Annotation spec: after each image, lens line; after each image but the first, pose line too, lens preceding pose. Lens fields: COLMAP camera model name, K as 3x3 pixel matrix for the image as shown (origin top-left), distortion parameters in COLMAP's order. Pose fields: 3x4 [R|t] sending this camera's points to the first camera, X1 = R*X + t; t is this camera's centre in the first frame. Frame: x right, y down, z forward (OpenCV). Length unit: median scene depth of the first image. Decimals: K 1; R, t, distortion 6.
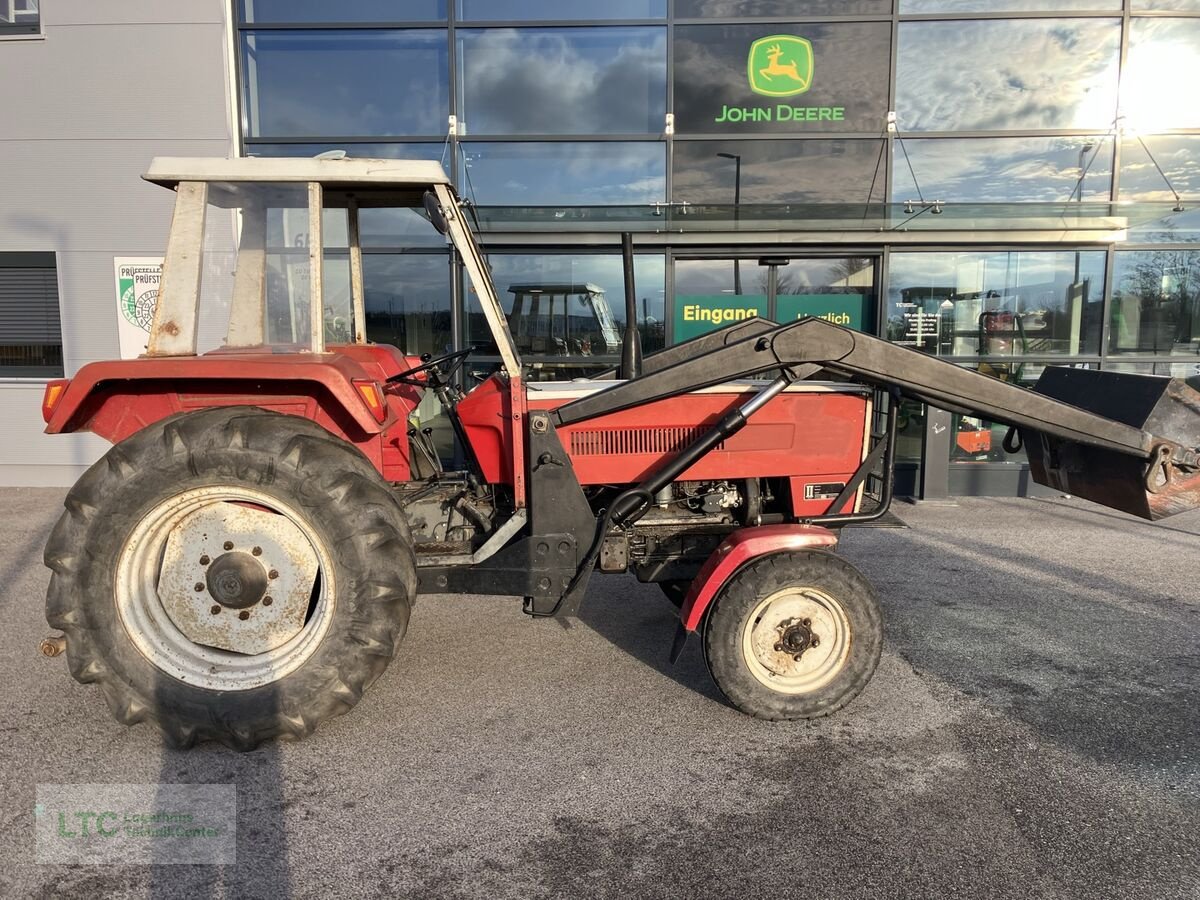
lens RADIAL K [[984.1, 0, 610.8], [0, 984.1, 454.6], [0, 0, 1]] dist [0.043512, -0.051149]
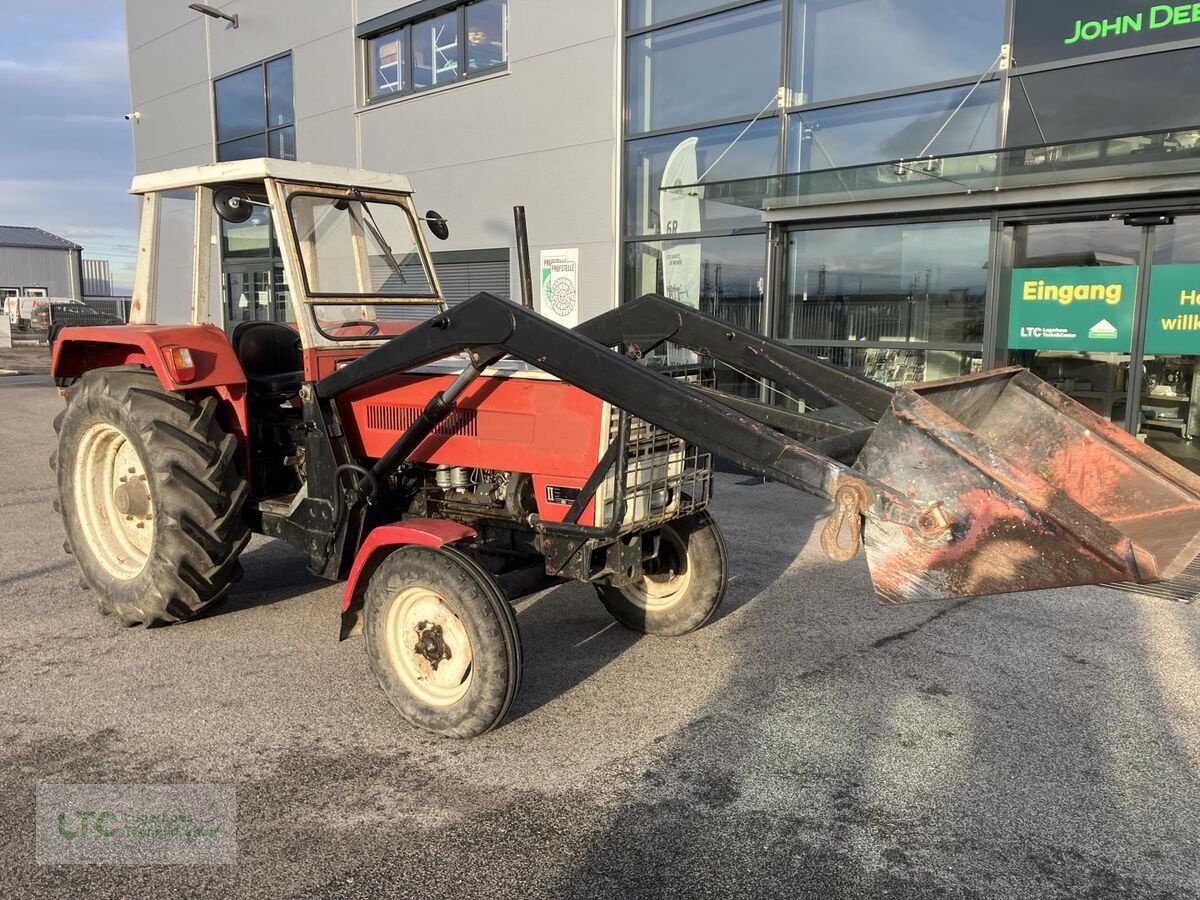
lens RADIAL K [[984.1, 0, 608.8], [0, 984.1, 450.7], [0, 0, 1]] dist [0.043512, -0.051149]
pose [[0.730958, 0.100448, -0.674989, 0.904732], [-0.092471, 0.994564, 0.047867, -0.051751], [0.676128, 0.027428, 0.736274, 0.429632]]
